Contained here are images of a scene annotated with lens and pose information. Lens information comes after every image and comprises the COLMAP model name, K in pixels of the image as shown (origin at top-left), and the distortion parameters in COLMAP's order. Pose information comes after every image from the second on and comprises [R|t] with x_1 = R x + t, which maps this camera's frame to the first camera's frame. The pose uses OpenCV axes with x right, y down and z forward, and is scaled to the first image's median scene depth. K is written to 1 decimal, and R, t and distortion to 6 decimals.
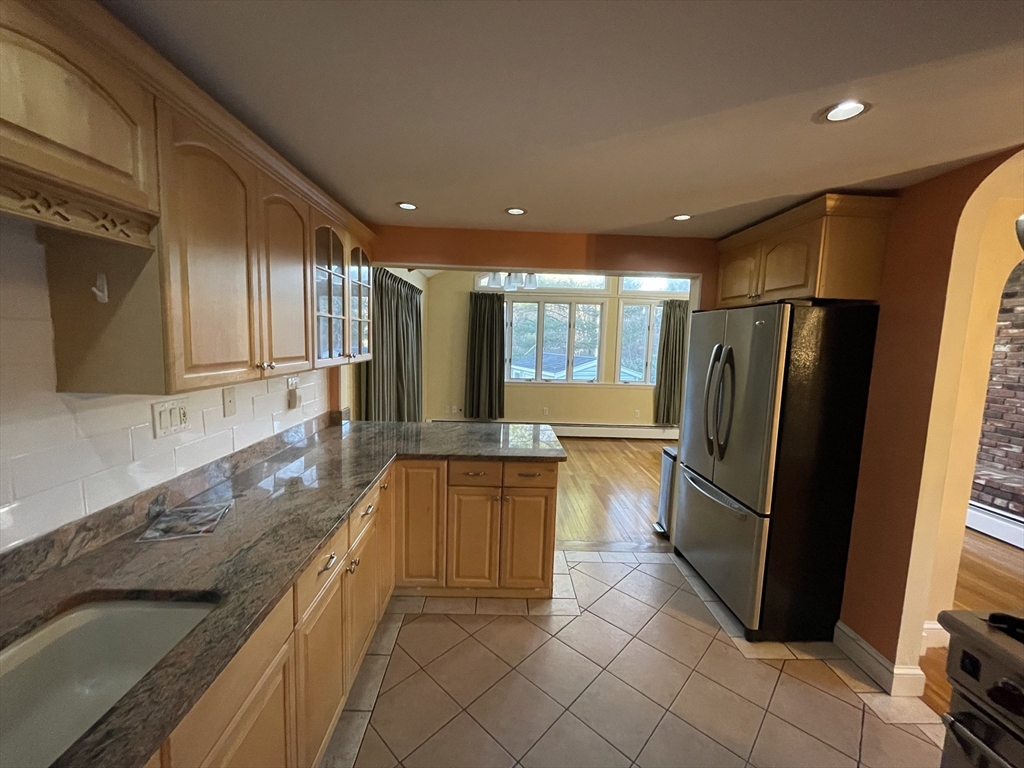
lens RADIAL K [[413.1, 0, 512.0], [0, 413.1, 384.0], [0, 0, 1]] dist [0.001466, 0.000151]
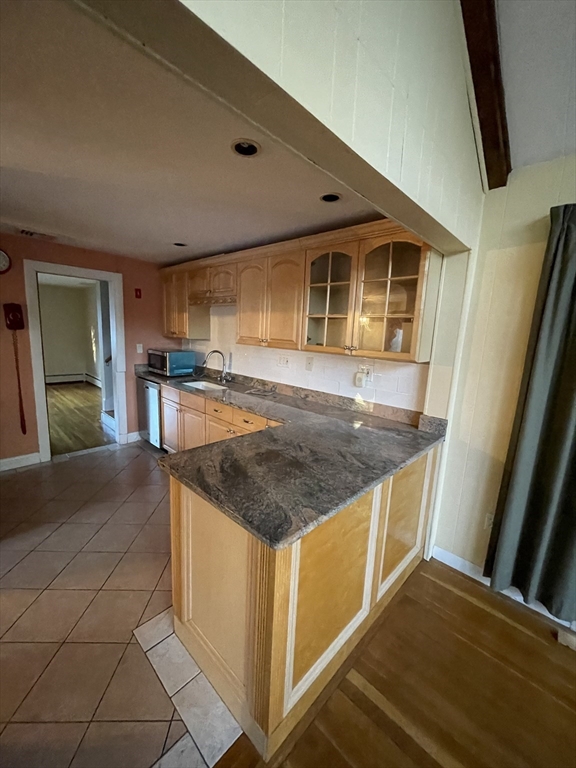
lens RADIAL K [[309.8, 0, 288.0], [0, 309.8, 384.0], [0, 0, 1]] dist [0.001466, 0.000151]
pose [[-0.701426, 0.048421, -0.711096, 0.306556], [-0.156788, 0.962769, 0.220214, -0.113654], [0.695284, 0.265955, -0.667719, 1.237593]]
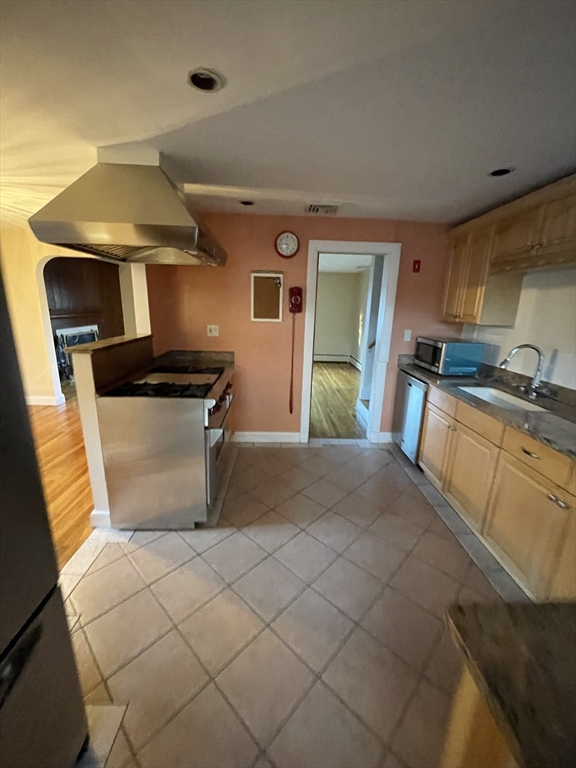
lens RADIAL K [[309.8, 0, 288.0], [0, 309.8, 384.0], [0, 0, 1]] dist [0.001466, 0.000151]
pose [[-0.997756, -0.063703, -0.020617, 0.231438], [-0.066850, 0.930428, 0.360326, -0.073246], [-0.003771, 0.360896, -0.932599, 0.945284]]
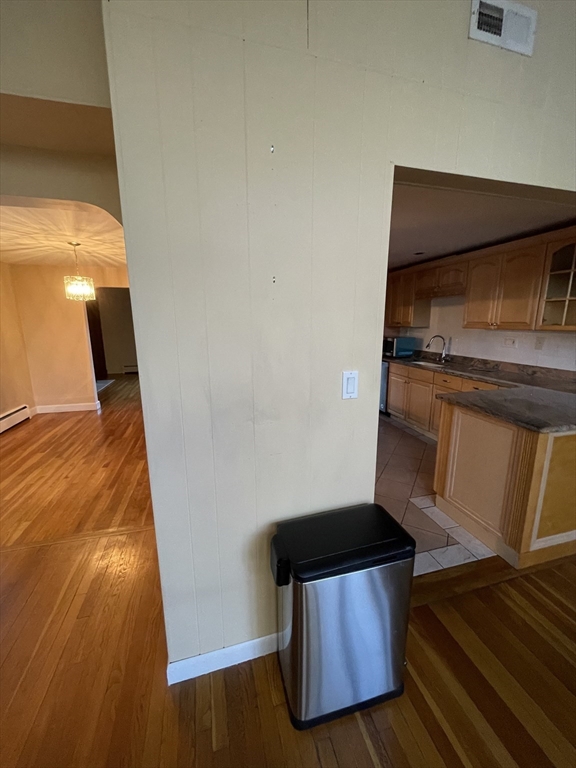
lens RADIAL K [[309.8, 0, 288.0], [0, 309.8, 384.0], [0, 0, 1]] dist [0.001466, 0.000151]
pose [[-0.969082, 0.015884, -0.246226, 0.682356], [-0.060785, 0.951800, 0.300634, -0.108074], [0.239133, 0.306306, -0.921407, 1.446435]]
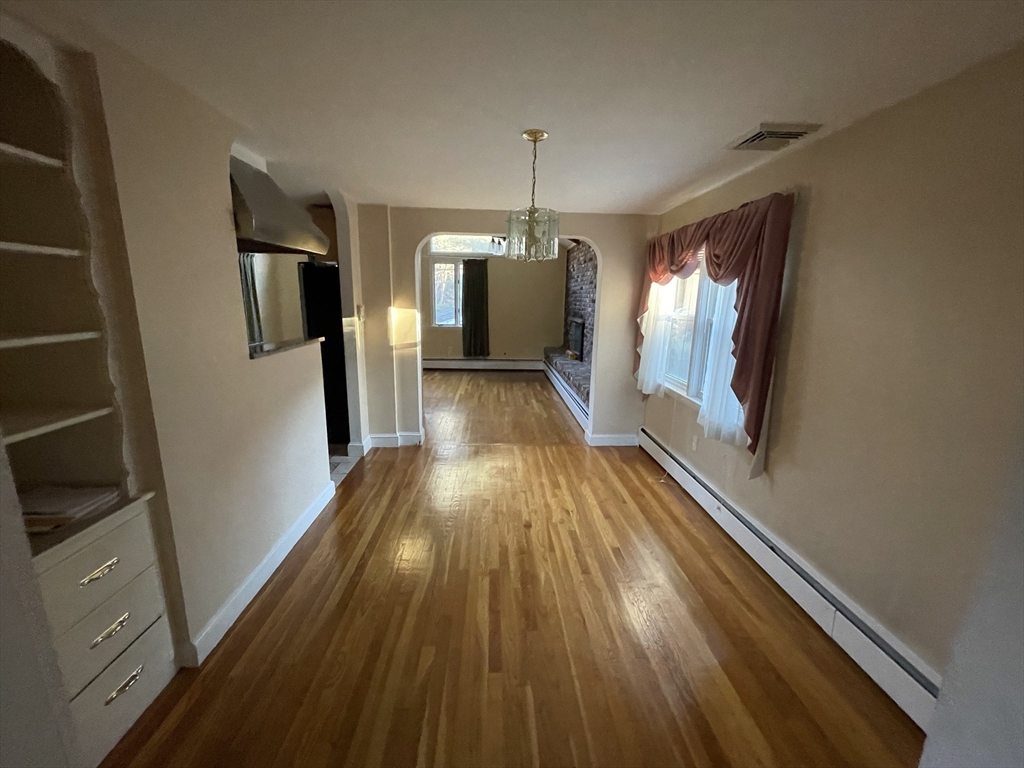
lens RADIAL K [[413.1, 0, 512.0], [0, 413.1, 384.0], [0, 0, 1]] dist [0.001466, 0.000151]
pose [[0.999353, -0.024162, 0.026635, 1.104589], [0.021582, 0.995411, 0.093227, 0.150750], [-0.028765, -0.092591, 0.995289, -0.742007]]
